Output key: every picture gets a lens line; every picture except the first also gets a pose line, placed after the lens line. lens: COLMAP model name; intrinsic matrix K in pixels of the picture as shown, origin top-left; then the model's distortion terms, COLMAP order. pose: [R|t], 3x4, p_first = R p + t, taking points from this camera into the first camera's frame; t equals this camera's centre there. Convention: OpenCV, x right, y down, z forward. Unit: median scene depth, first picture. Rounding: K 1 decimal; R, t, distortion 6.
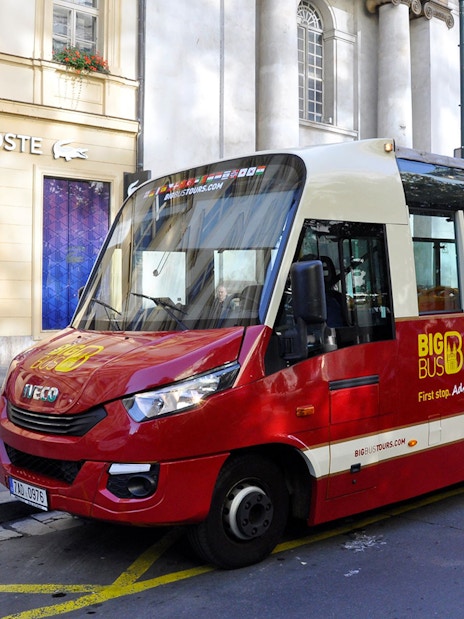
lens RADIAL K [[1455.9, 0, 232.0], [0, 1455.9, 309.5], [0, 0, 1]] dist [-0.038504, -0.329959]
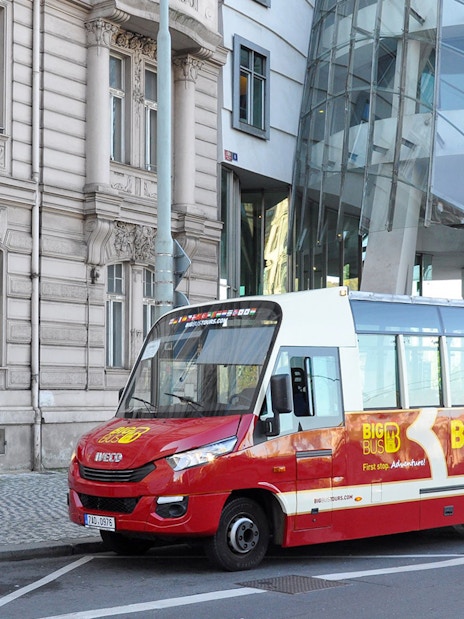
lens RADIAL K [[1455.9, 0, 232.0], [0, 1455.9, 309.5], [0, 0, 1]] dist [-0.038504, -0.329959]
pose [[0.999979, 0.006065, -0.002184, 0.001774], [-0.006202, 0.997570, -0.069394, 0.006587], [0.001758, 0.069406, 0.997587, -0.522107]]
